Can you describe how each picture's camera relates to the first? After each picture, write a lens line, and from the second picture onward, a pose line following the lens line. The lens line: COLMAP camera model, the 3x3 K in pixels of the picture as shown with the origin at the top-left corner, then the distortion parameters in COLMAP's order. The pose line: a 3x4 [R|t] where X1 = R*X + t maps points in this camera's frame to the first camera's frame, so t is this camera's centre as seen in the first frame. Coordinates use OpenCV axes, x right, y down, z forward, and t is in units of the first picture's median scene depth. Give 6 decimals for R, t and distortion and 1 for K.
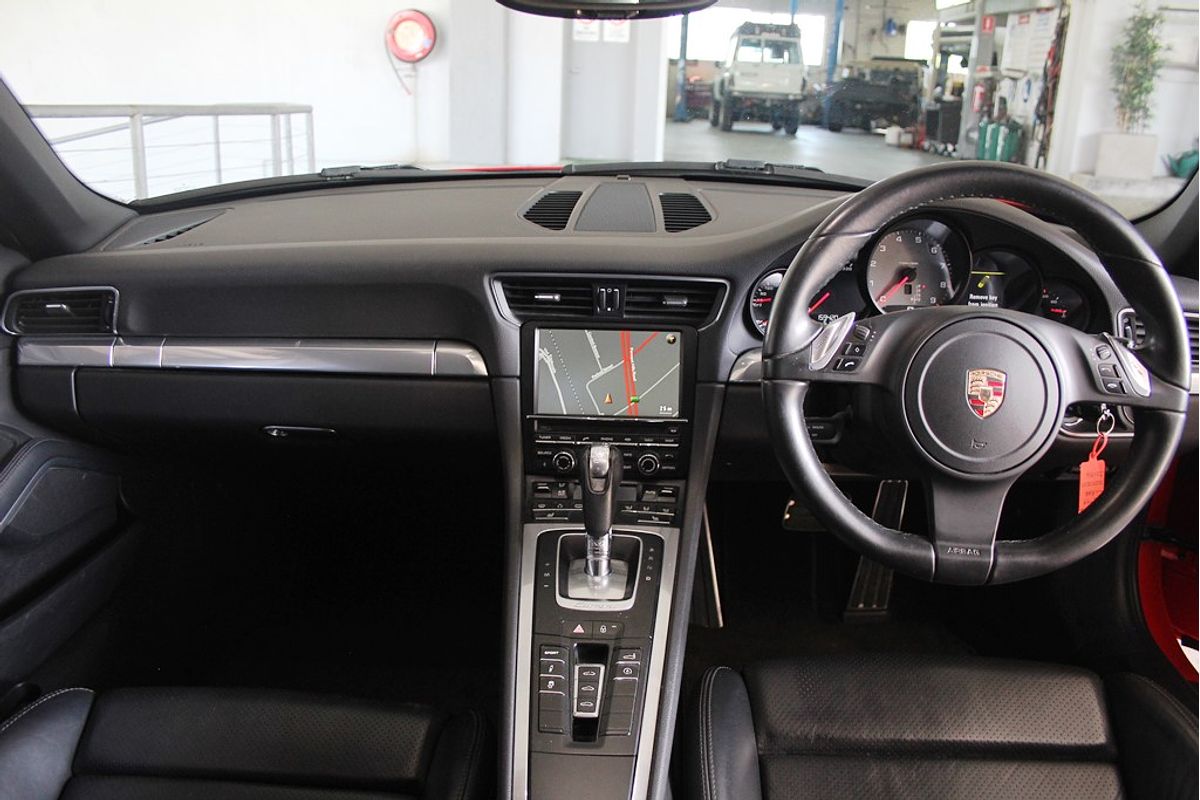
lens RADIAL K [[1028.2, 0, 602.5], [0, 1028.2, 421.6], [0, 0, 1]] dist [-0.164713, 0.130128]
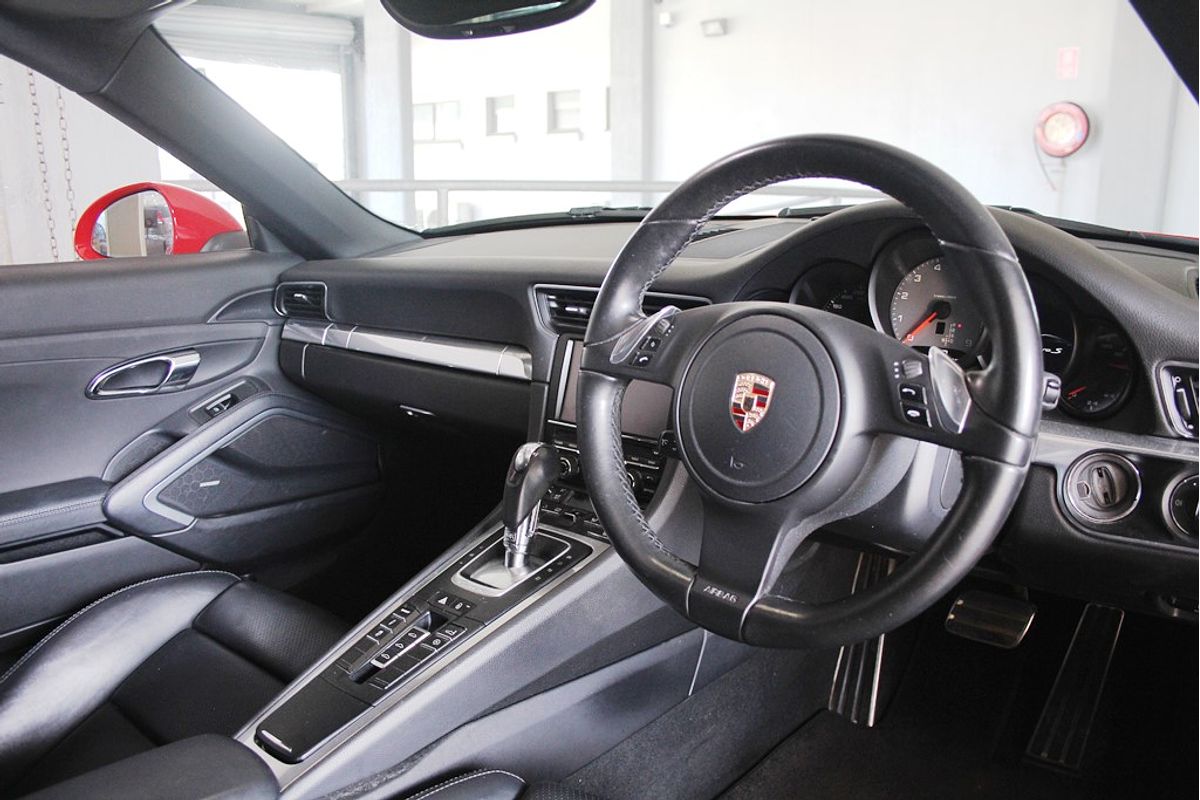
lens RADIAL K [[1028.2, 0, 602.5], [0, 1028.2, 421.6], [0, 0, 1]] dist [-0.164713, 0.130128]
pose [[0.764398, 0.119551, -0.633564, 0.261892], [-0.183283, 0.982410, -0.035755, 0.009679], [0.618145, 0.143453, 0.772864, 0.088970]]
